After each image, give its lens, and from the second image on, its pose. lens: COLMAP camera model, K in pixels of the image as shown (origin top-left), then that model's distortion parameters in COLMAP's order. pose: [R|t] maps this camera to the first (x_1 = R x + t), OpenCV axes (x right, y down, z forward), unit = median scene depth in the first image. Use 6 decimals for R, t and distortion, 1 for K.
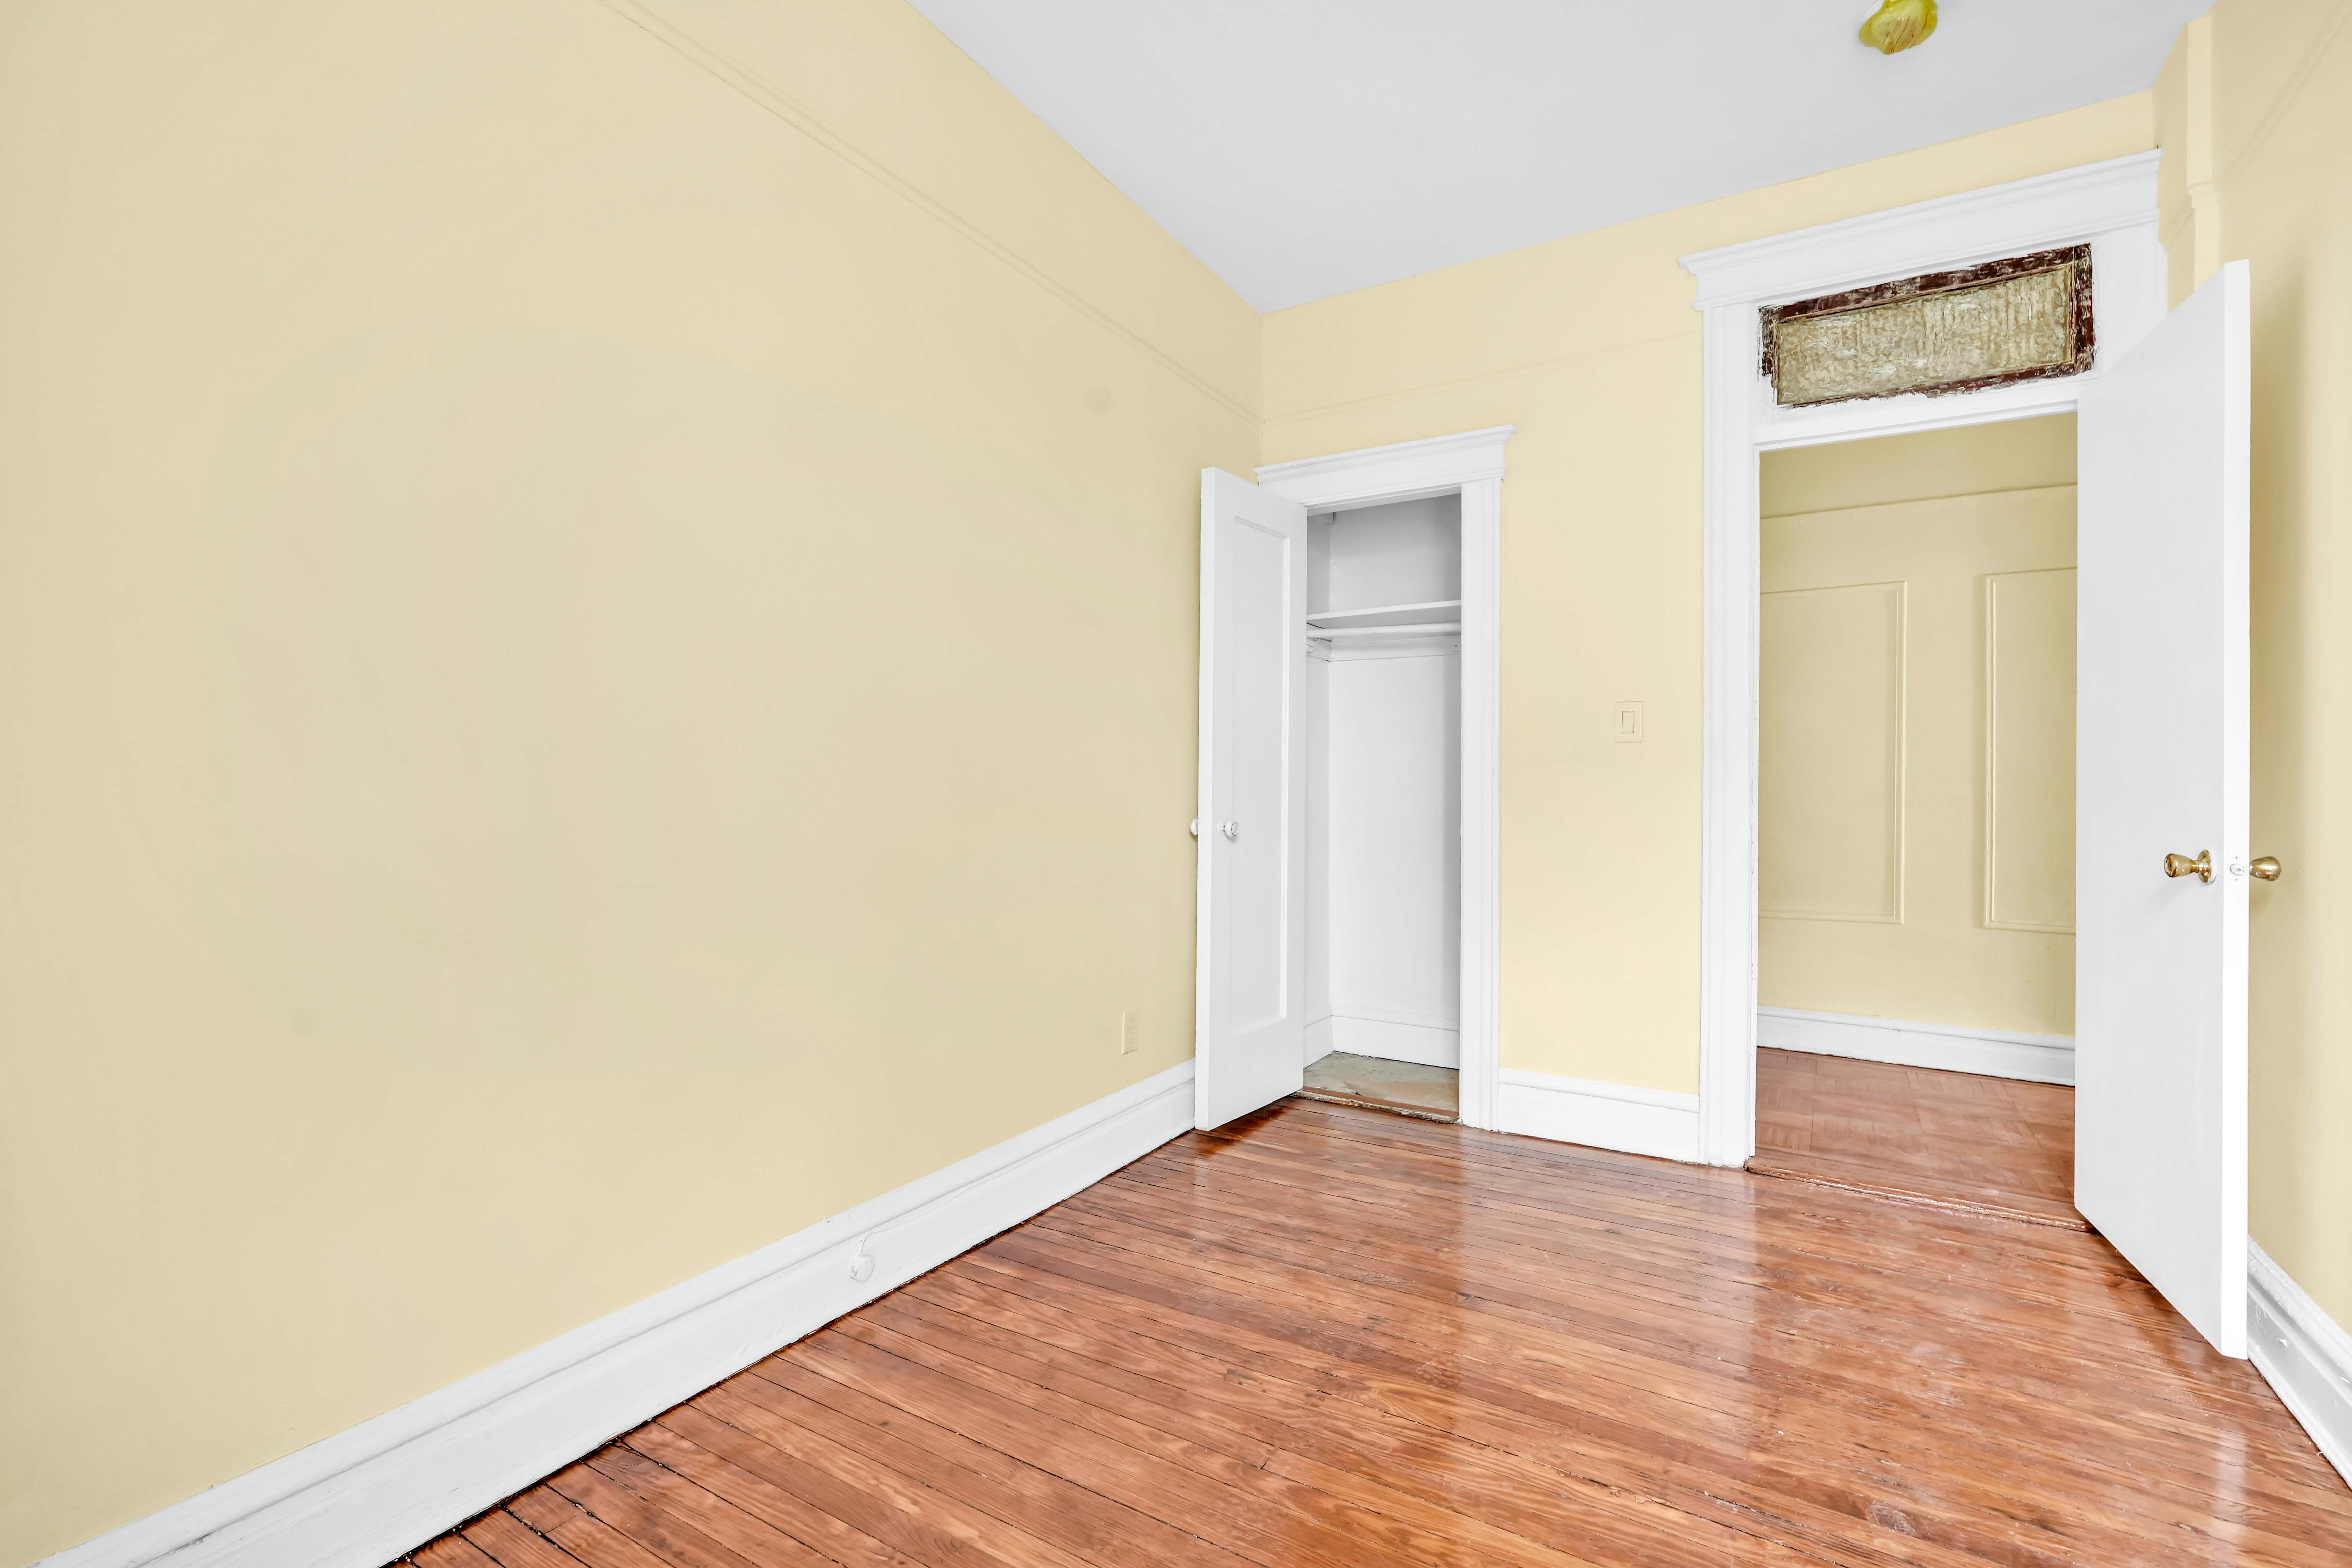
lens RADIAL K [[1053.6, 0, 1176.0], [0, 1053.6, 784.0], [0, 0, 1]] dist [0.001377, 0.000386]
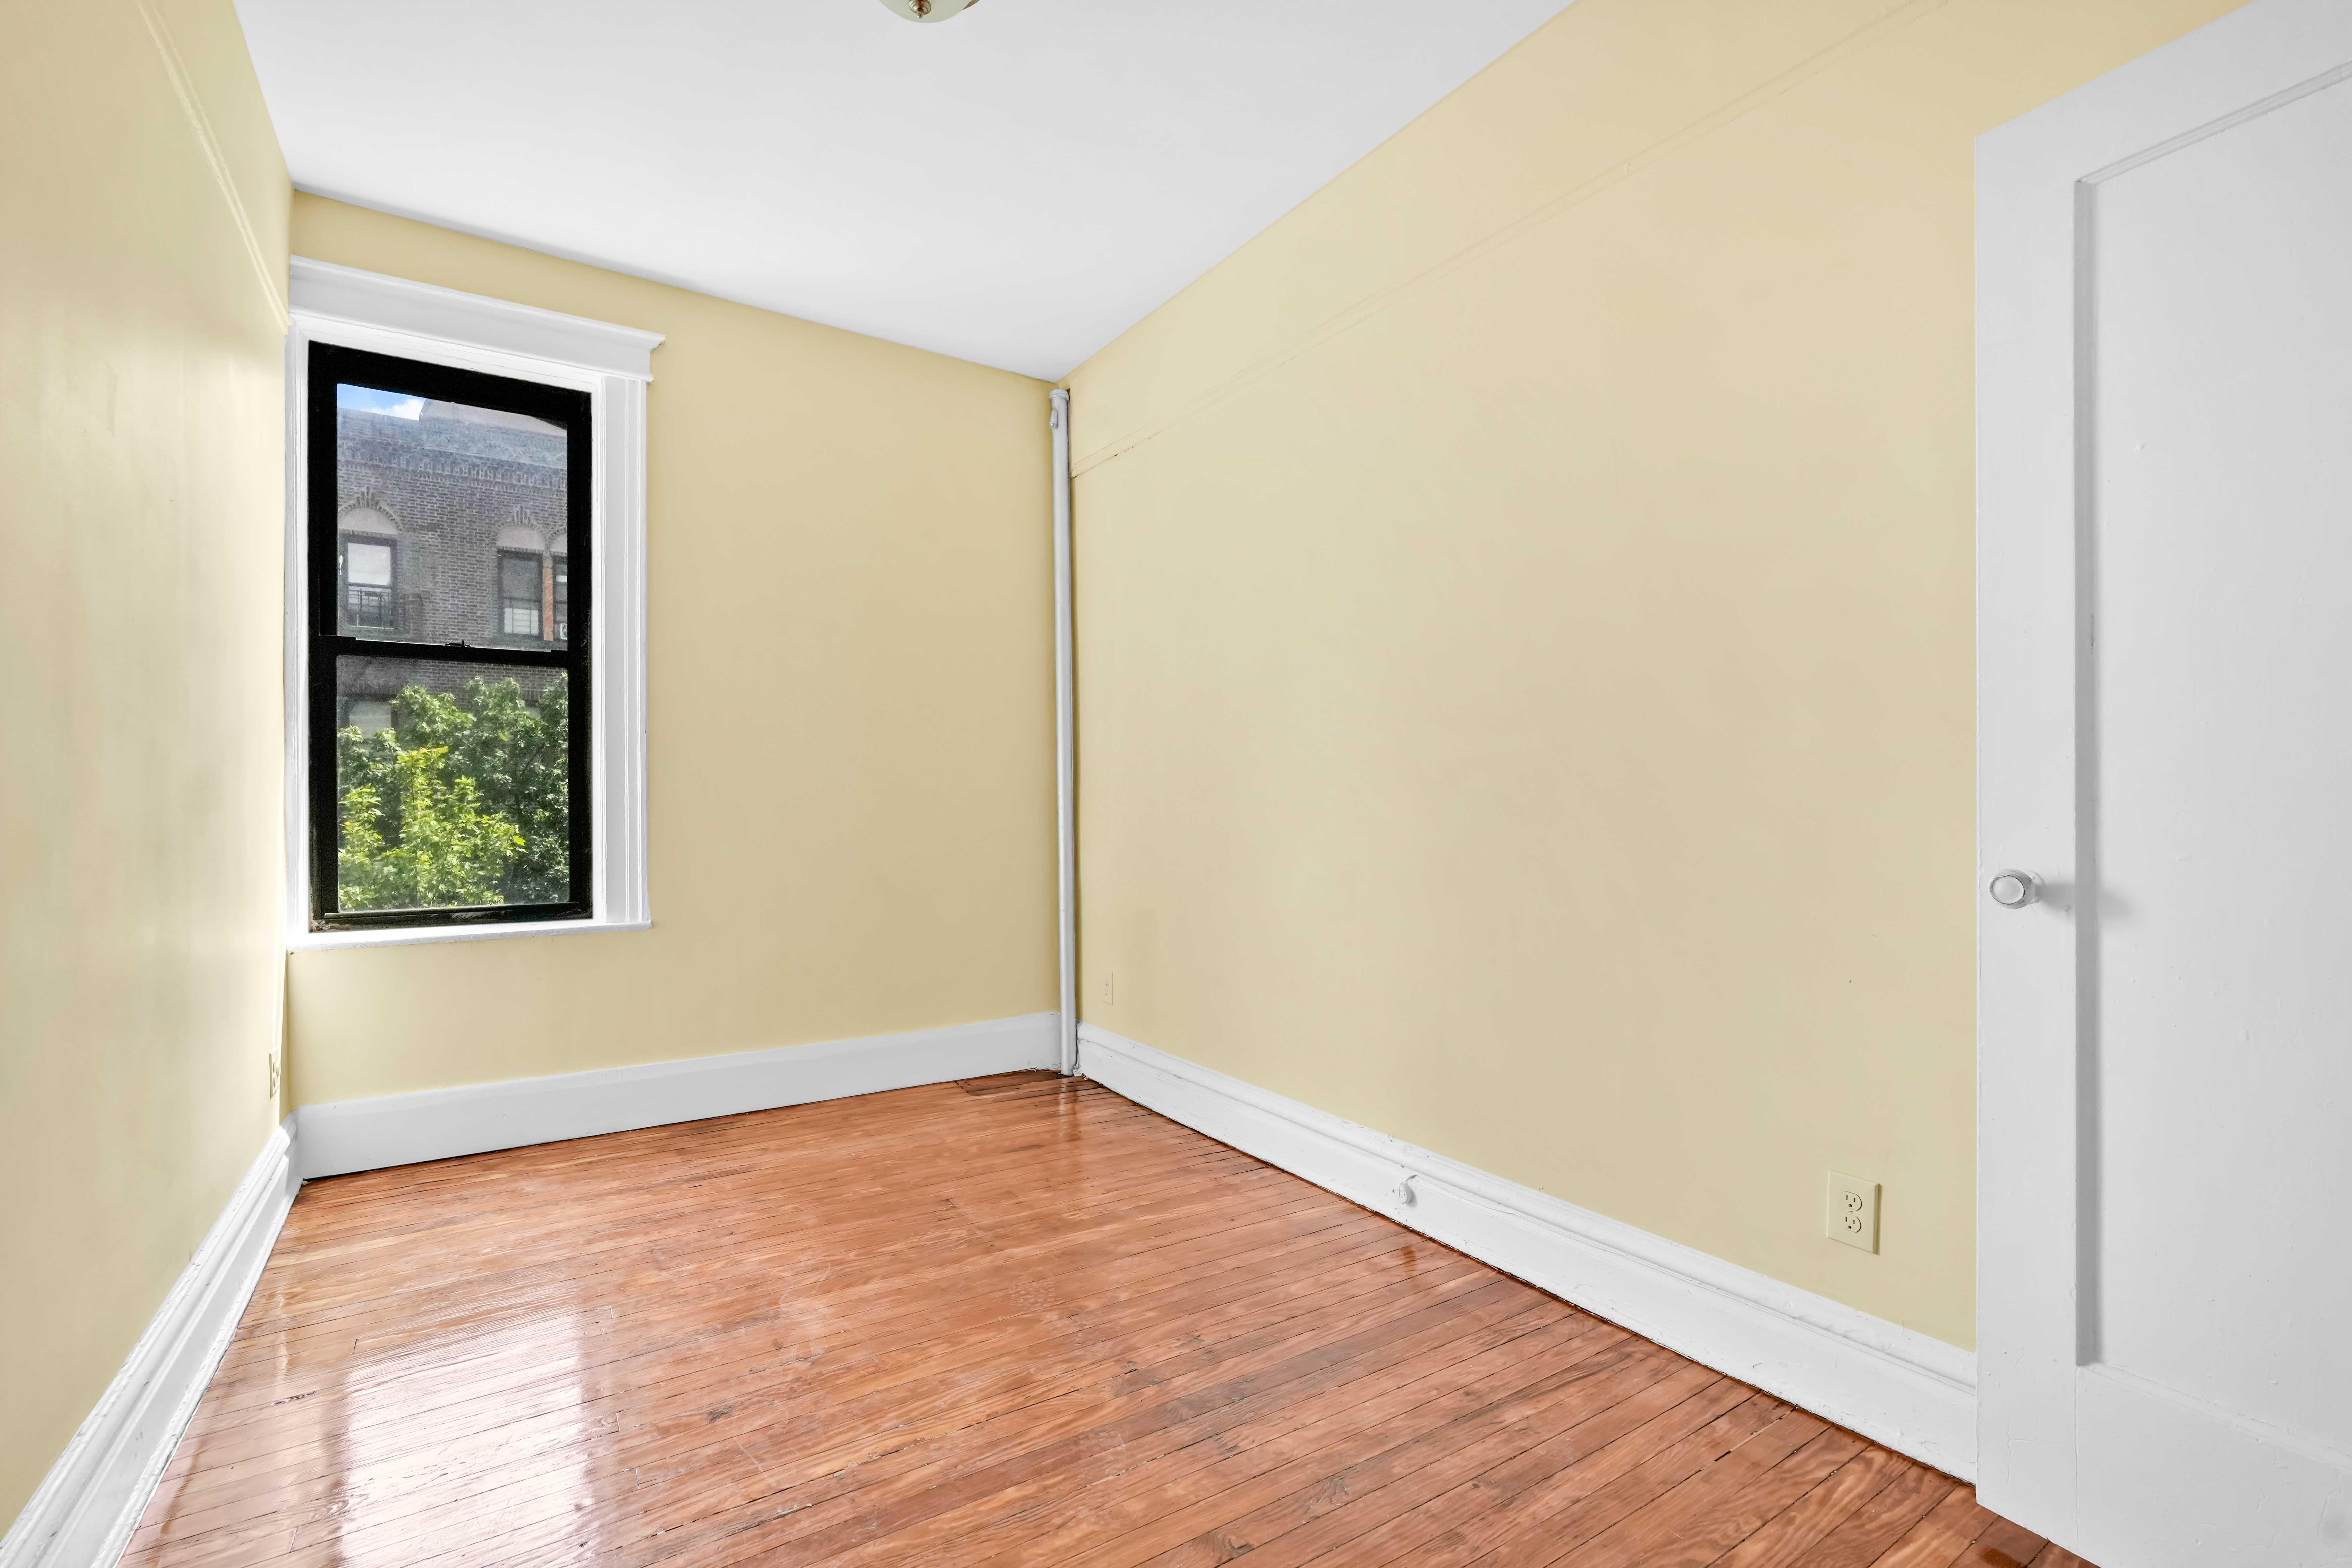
lens RADIAL K [[1053.6, 0, 1176.0], [0, 1053.6, 784.0], [0, 0, 1]] dist [0.001377, 0.000386]
pose [[-0.432135, -0.026147, -0.901430, 1.115752], [0.002596, 0.999539, -0.030237, 0.019071], [0.901805, -0.015407, -0.431868, 1.540727]]
